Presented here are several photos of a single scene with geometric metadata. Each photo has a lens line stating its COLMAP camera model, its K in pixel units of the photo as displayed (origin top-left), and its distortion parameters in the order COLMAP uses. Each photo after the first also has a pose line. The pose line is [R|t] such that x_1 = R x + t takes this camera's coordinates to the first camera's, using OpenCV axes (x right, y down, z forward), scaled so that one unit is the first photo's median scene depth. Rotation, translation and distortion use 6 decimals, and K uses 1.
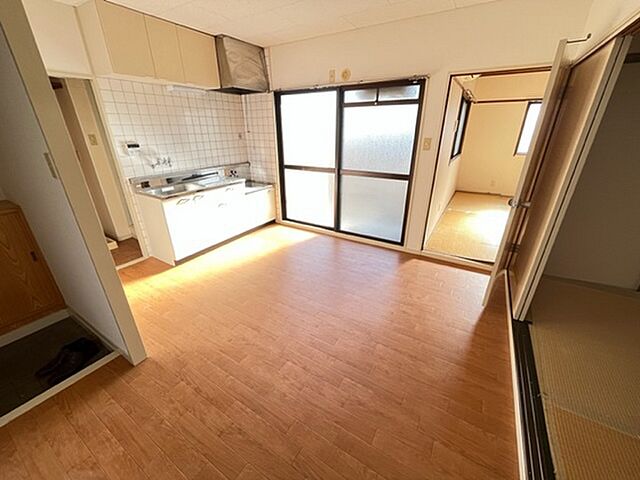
lens RADIAL K [[259.5, 0, 319.6], [0, 259.5, 239.4], [0, 0, 1]] dist [-0.001581, -0.000934]
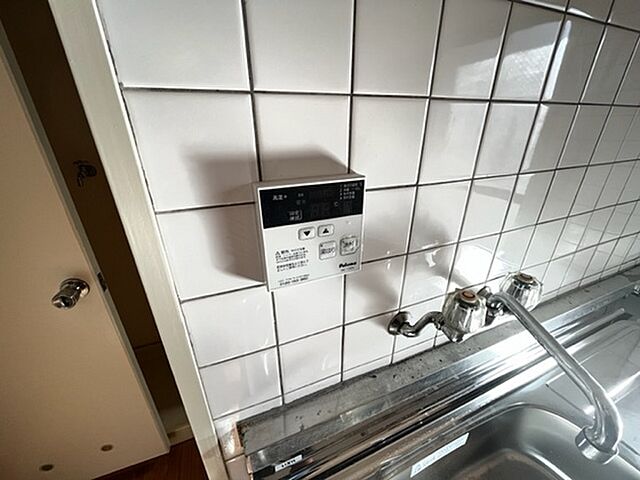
lens RADIAL K [[259.5, 0, 320.3], [0, 259.5, 242.5], [0, 0, 1]] dist [-0.001581, -0.000934]
pose [[0.814562, 0.228215, -0.533298, -0.484037], [-0.219862, 0.972226, 0.080228, -0.259797], [0.536796, 0.051901, 0.842114, 0.672465]]
